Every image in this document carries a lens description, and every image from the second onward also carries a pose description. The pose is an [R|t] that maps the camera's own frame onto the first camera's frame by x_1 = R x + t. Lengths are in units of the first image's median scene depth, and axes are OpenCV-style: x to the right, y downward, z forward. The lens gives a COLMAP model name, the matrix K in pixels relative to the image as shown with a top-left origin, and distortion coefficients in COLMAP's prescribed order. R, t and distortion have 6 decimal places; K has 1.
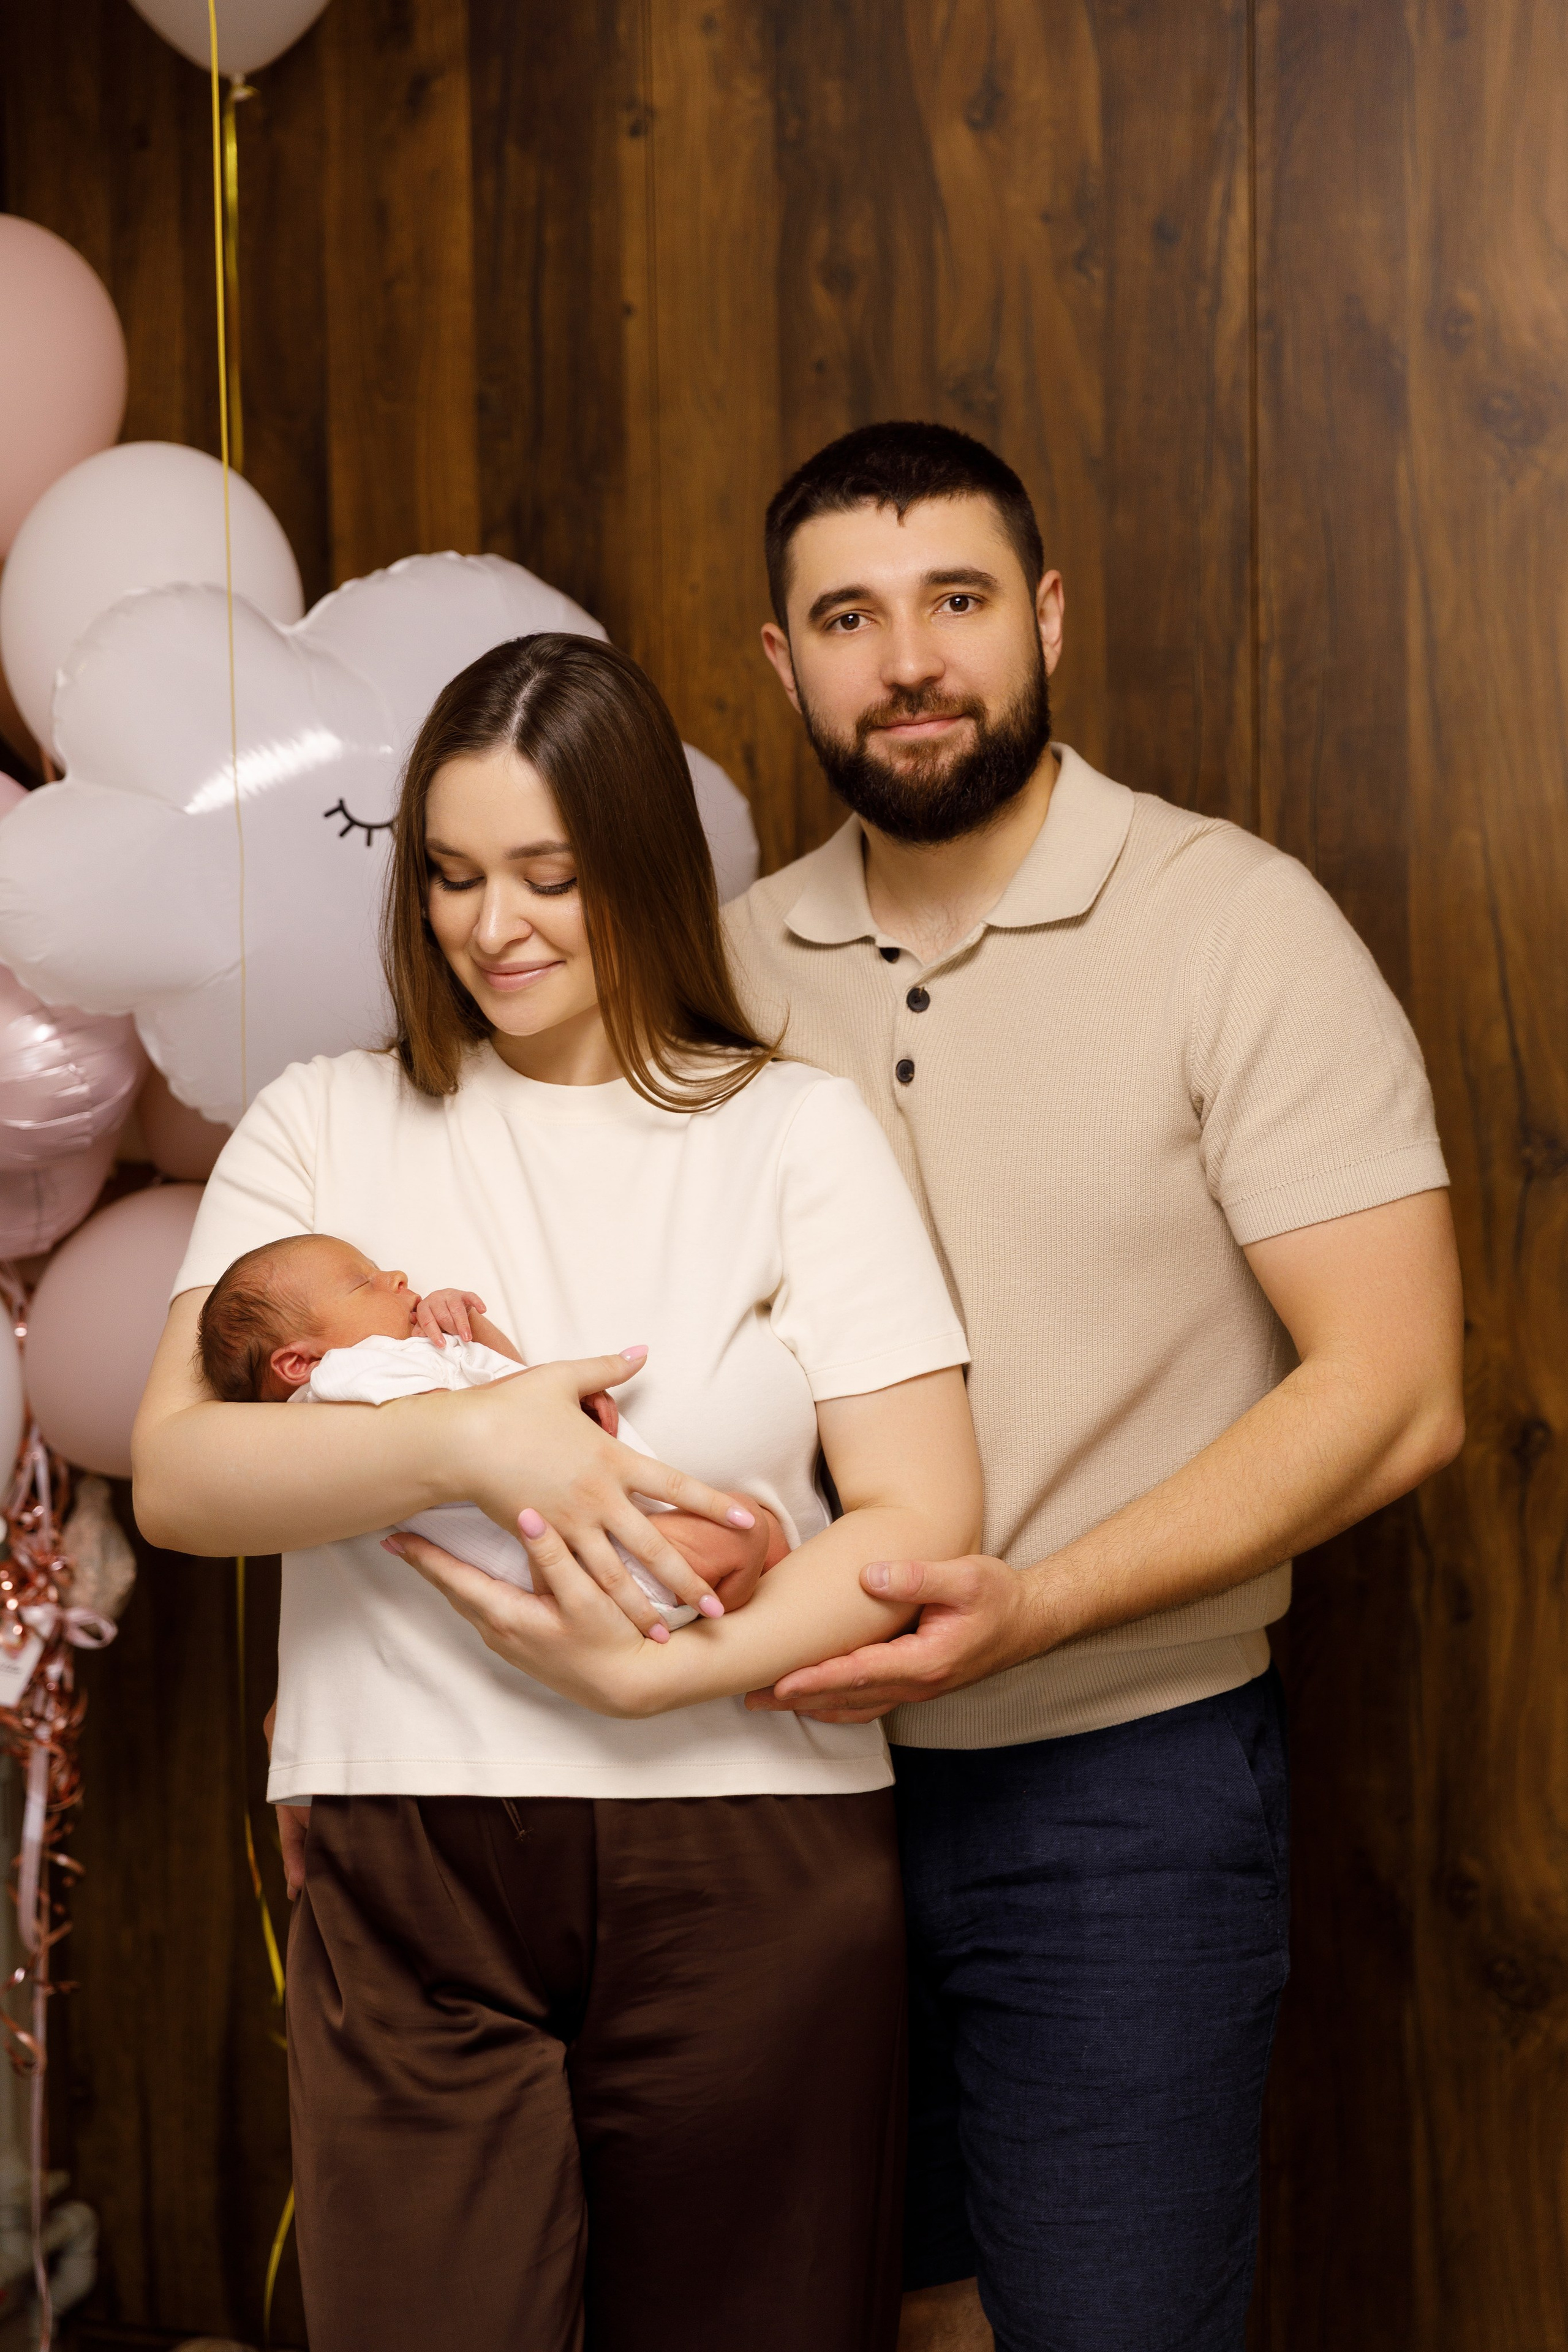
lens RADIAL K [[4661.0, 0, 838.9], [0, 4661.0, 996.5], [0, 0, 1]] dist [-0.043695, 0.000000]
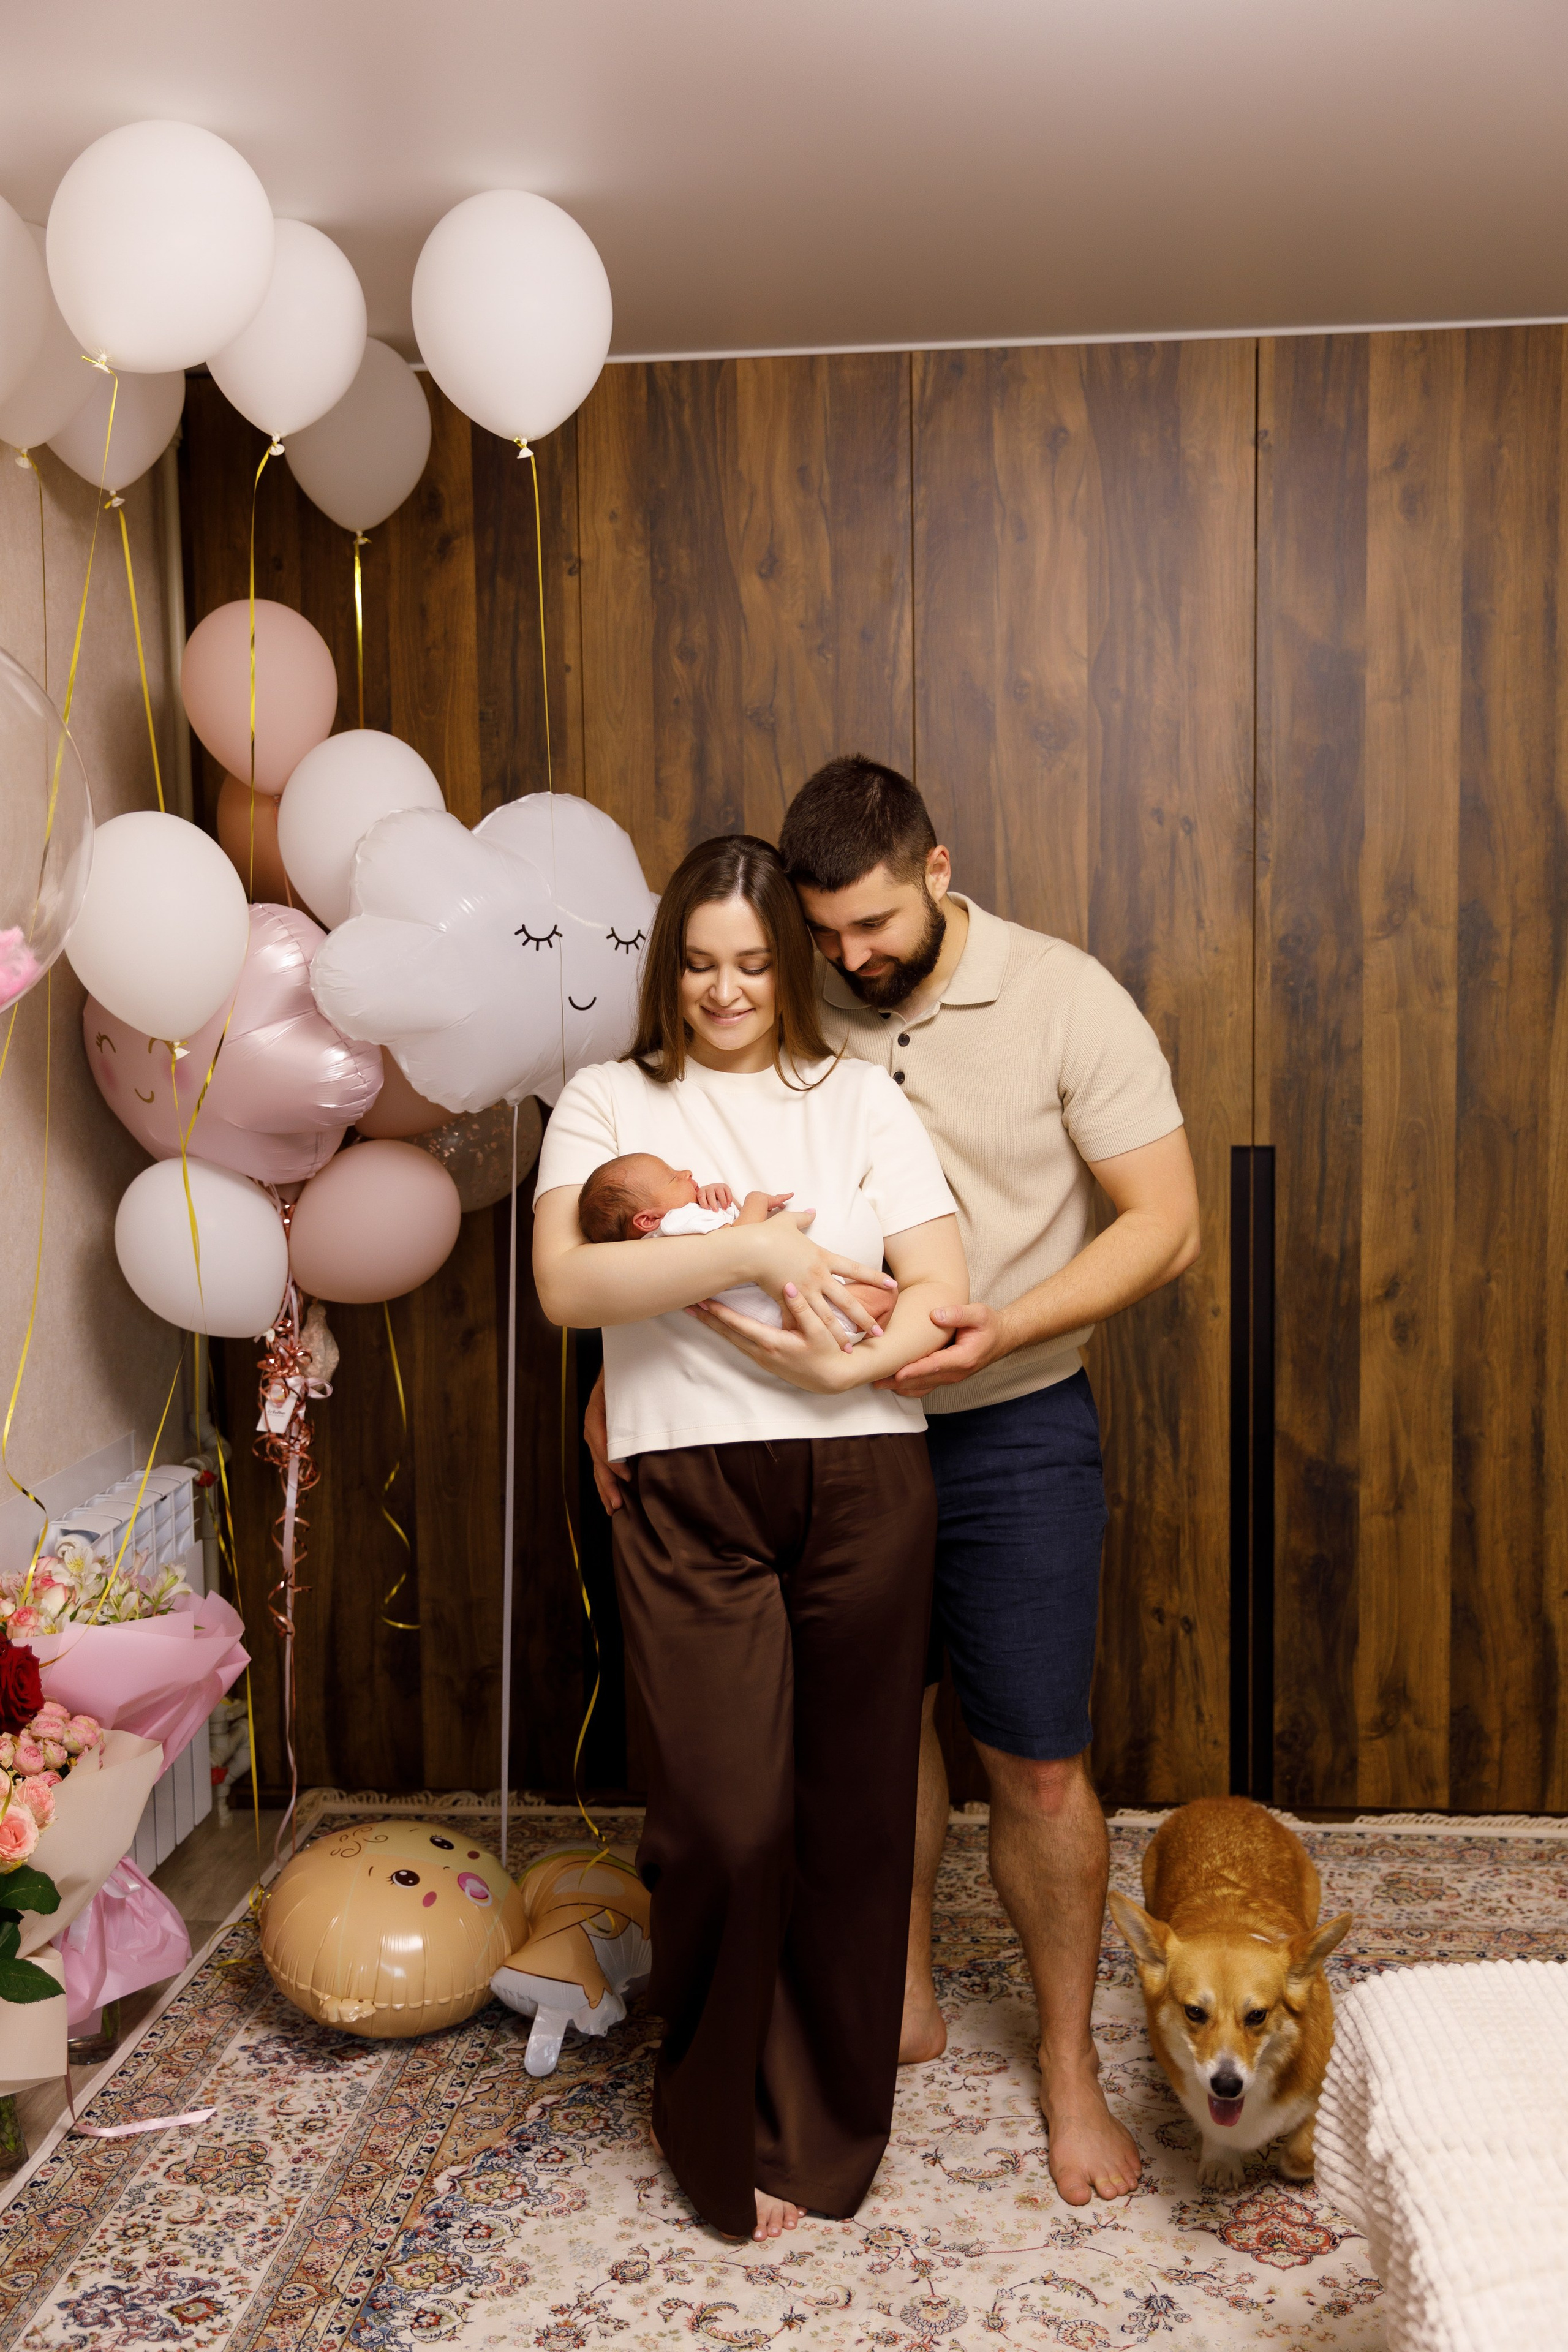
lens RADIAL K [[2519.2, 0, 834.2], [0, 2519.2, 1072.4], [0, 0, 1]] dist [-0.003461, 0.000000]
pose [[0.960609, -0.012801, 0.277609, -0.234157], [0.013140, 0.999913, 0.000642, 0.015008], [-0.277593, 0.003031, 0.960694, 0.006828]]
